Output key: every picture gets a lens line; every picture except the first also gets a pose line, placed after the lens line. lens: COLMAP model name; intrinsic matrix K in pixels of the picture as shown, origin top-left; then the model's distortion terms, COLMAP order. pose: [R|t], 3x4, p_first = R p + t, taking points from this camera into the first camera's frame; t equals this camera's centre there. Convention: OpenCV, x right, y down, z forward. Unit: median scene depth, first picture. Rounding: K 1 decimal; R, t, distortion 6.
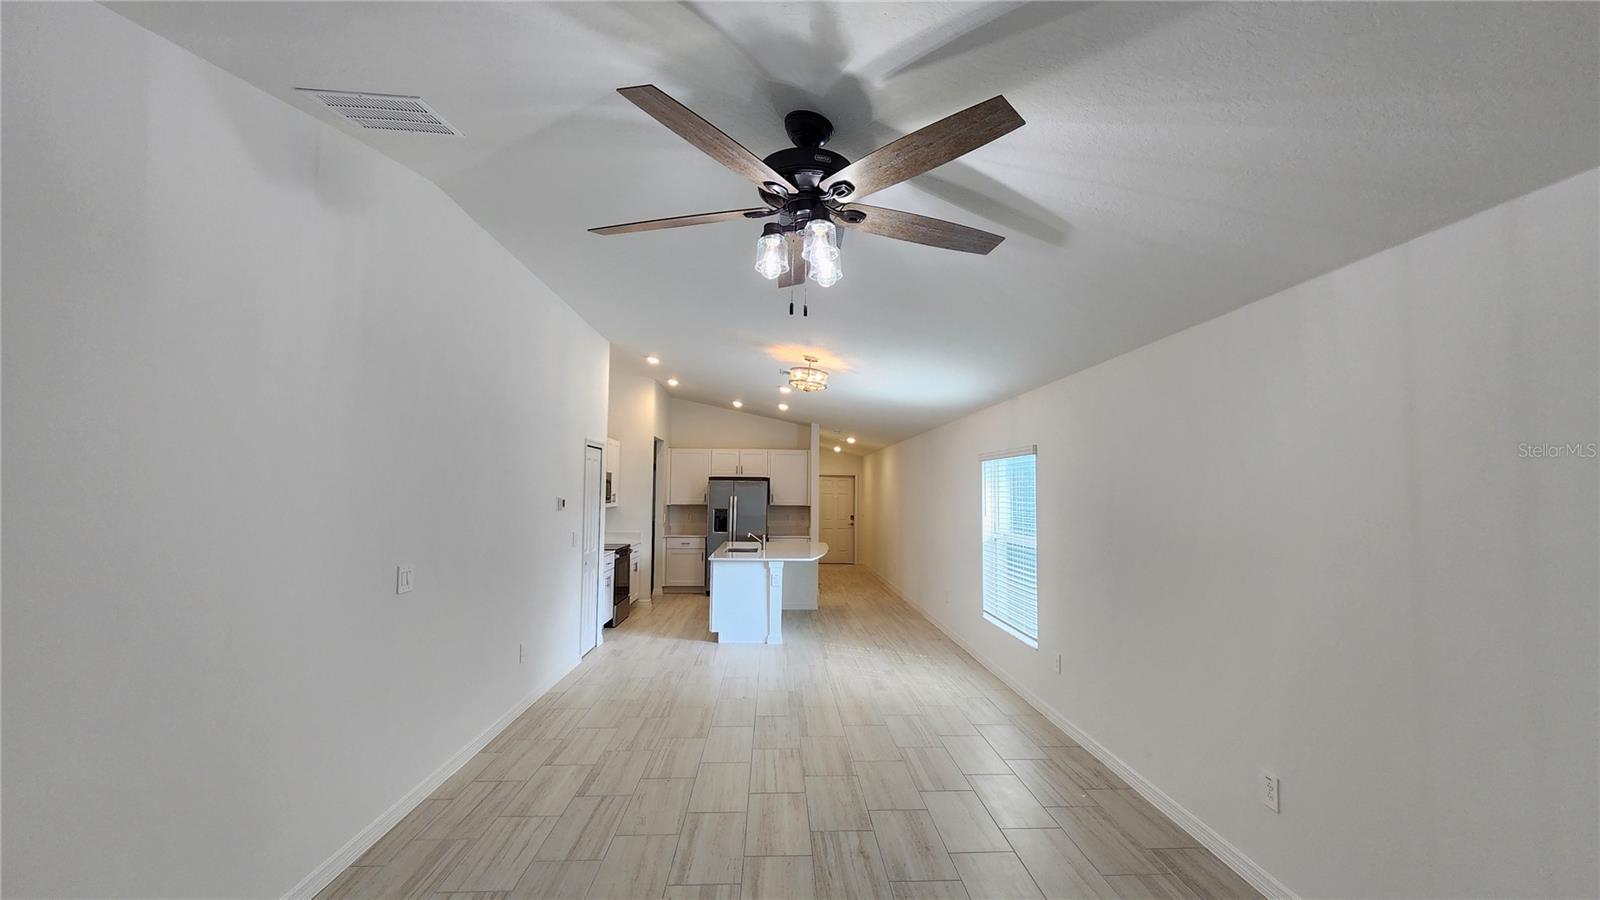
lens RADIAL K [[661.2, 0, 800.0], [0, 661.2, 450.0], [0, 0, 1]] dist [0.000278, 0.001163]
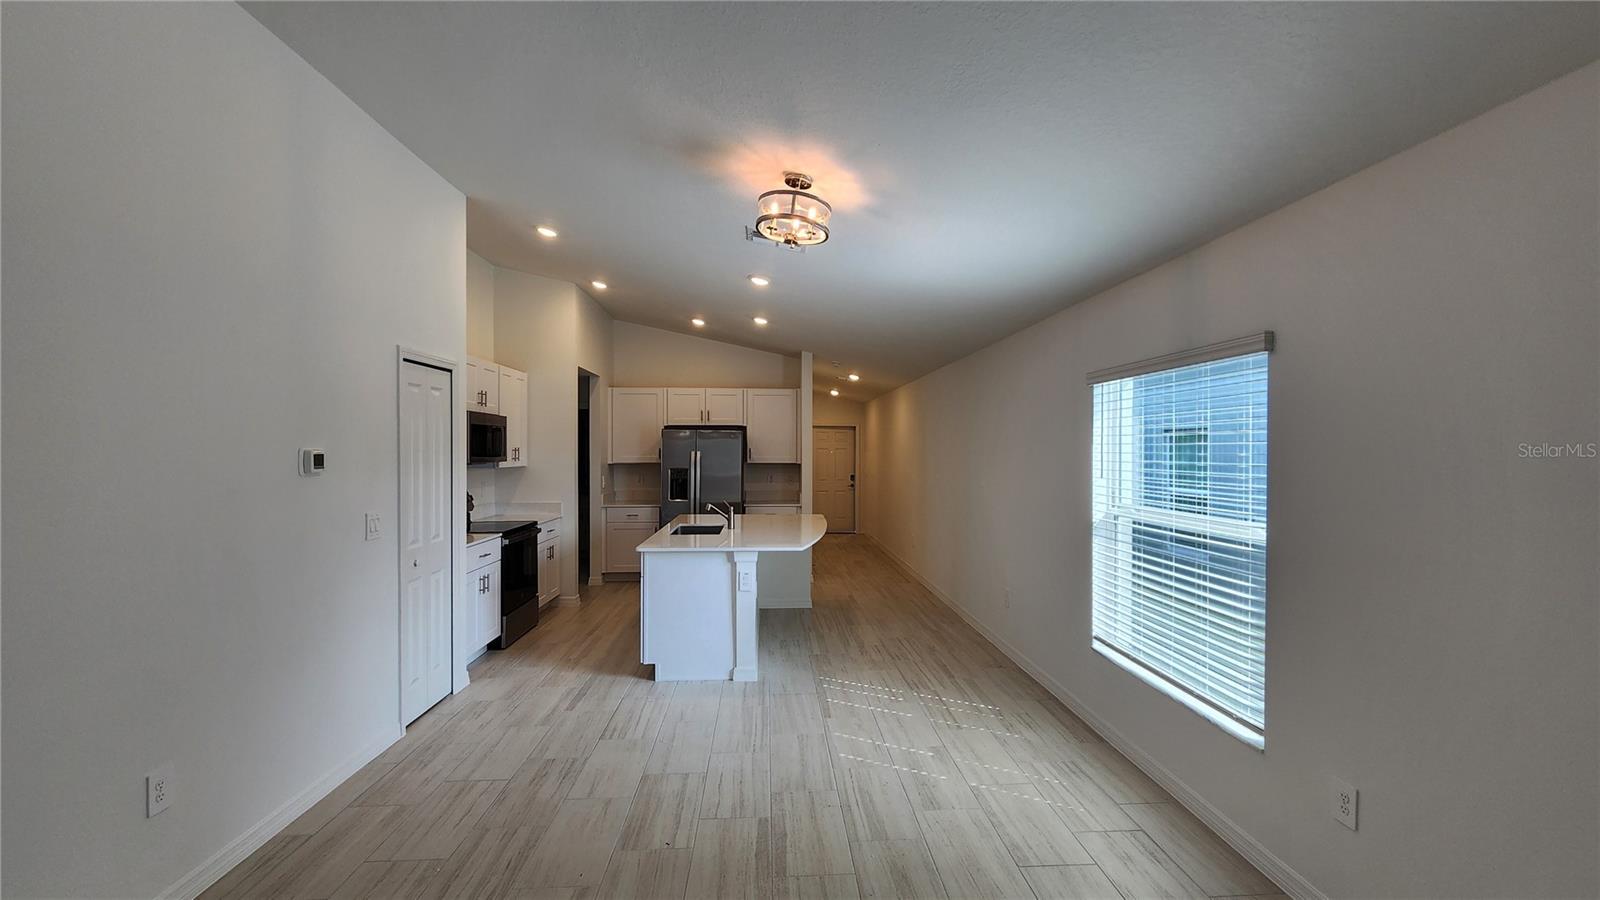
lens RADIAL K [[657.9, 0, 800.0], [0, 657.9, 450.0], [0, 0, 1]] dist [0.002316, 0.000083]
pose [[0.999900, -0.007107, 0.012233, 0.007478], [0.006328, 0.998021, 0.062569, 0.030287], [-0.012653, -0.062485, 0.997966, 0.345376]]
